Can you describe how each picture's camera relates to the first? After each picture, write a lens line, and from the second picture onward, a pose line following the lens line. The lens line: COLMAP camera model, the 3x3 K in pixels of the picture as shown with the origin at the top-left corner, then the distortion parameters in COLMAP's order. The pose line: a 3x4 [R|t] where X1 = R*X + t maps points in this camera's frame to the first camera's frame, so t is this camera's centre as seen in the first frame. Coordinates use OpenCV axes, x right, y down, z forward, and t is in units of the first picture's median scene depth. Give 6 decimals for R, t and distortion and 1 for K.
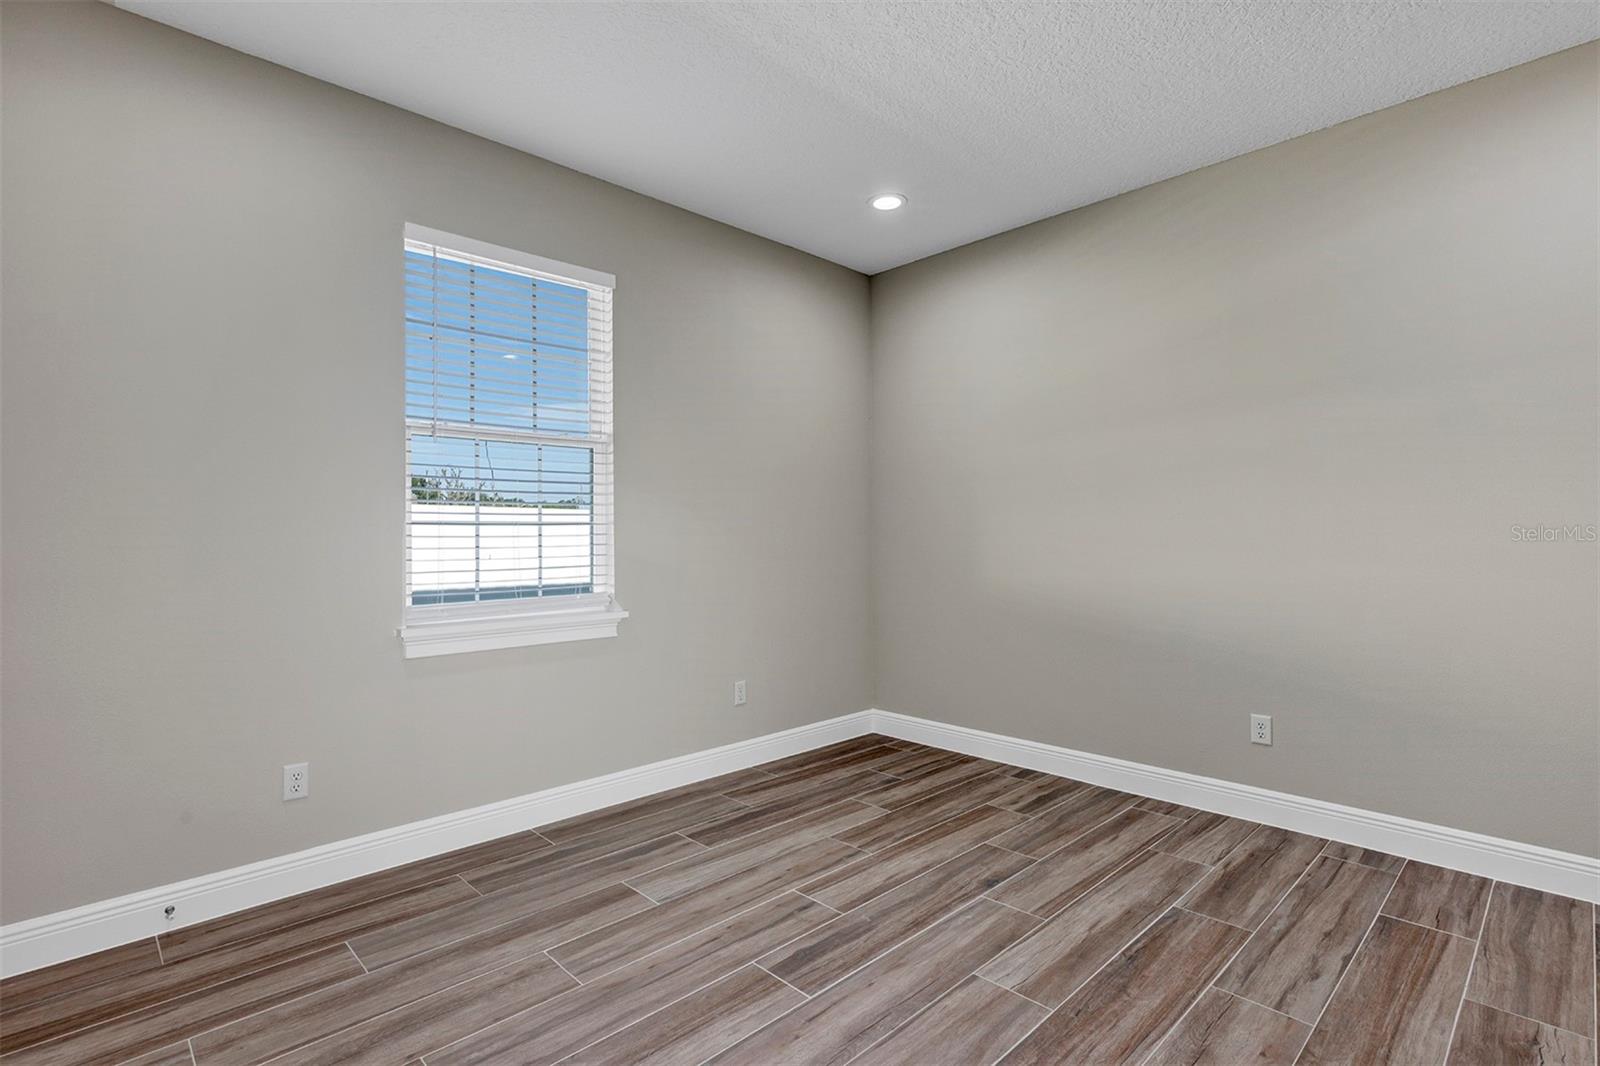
lens RADIAL K [[767.8, 0, 789.0], [0, 767.8, 532.7], [0, 0, 1]] dist [0.004245, 0.000865]
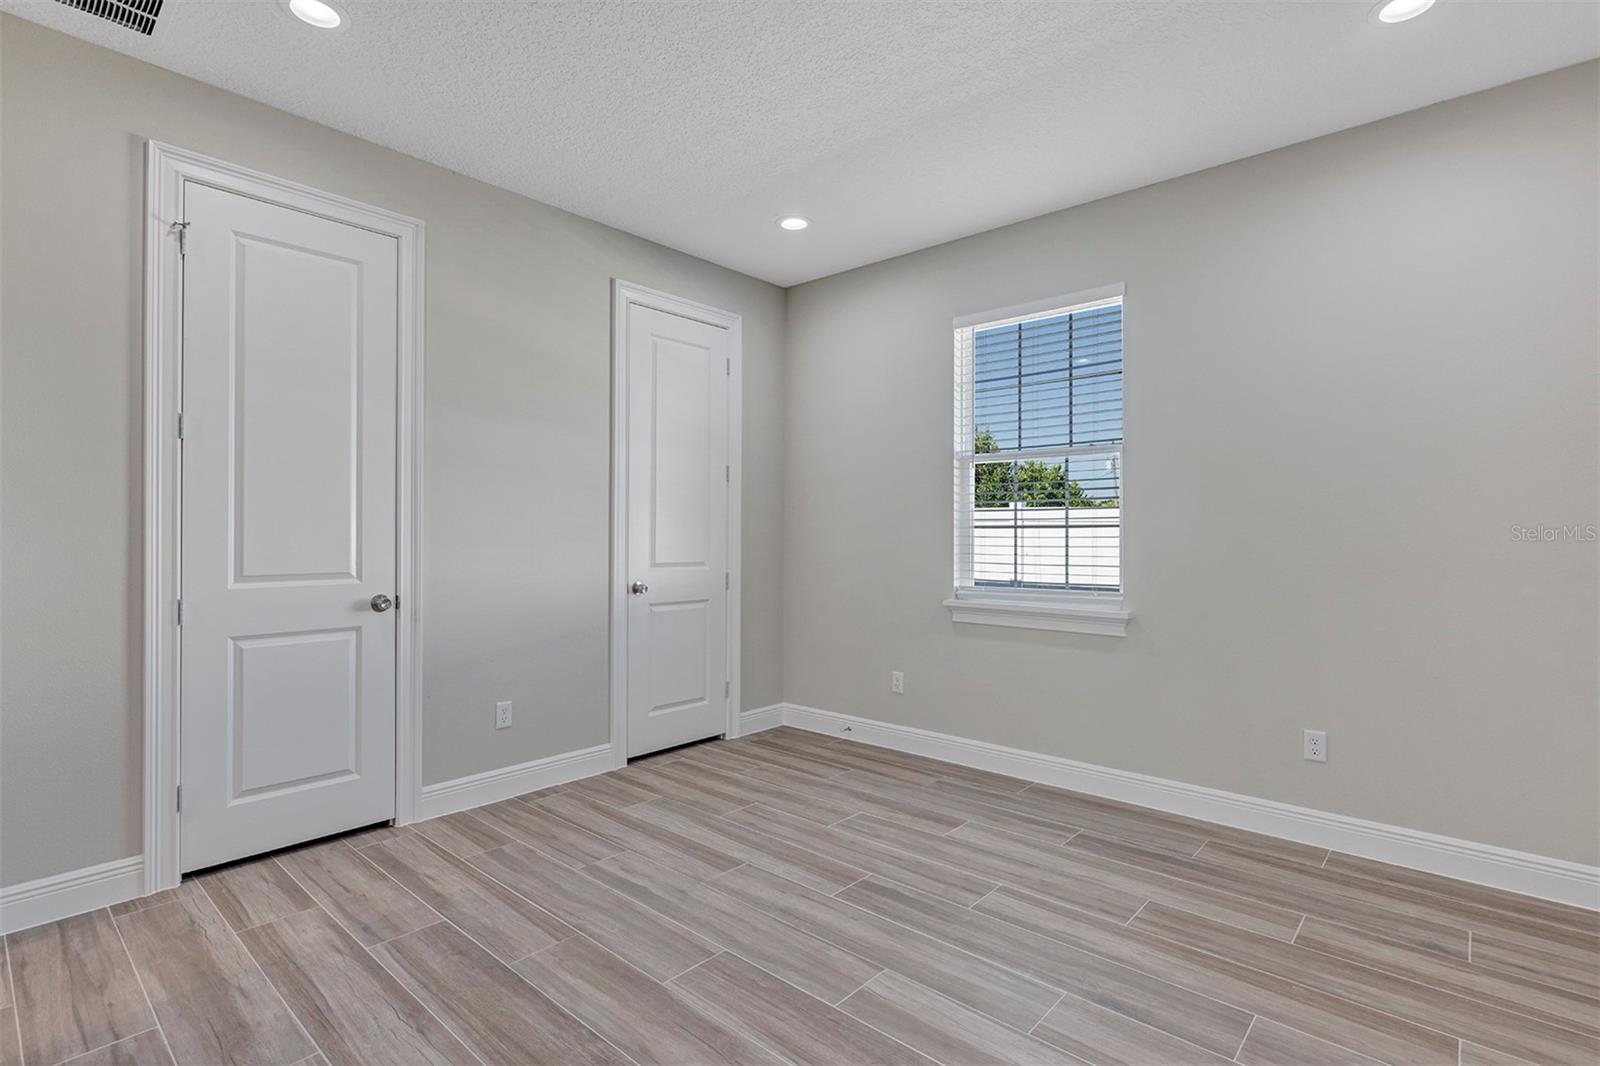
lens RADIAL K [[767.8, 0, 789.0], [0, 767.8, 532.7], [0, 0, 1]] dist [0.004245, 0.000865]
pose [[0.073872, 0.003705, -0.997261, 0.961161], [-0.000320, 0.999993, 0.003692, -0.008177], [0.997268, 0.000046, 0.073873, 0.612589]]
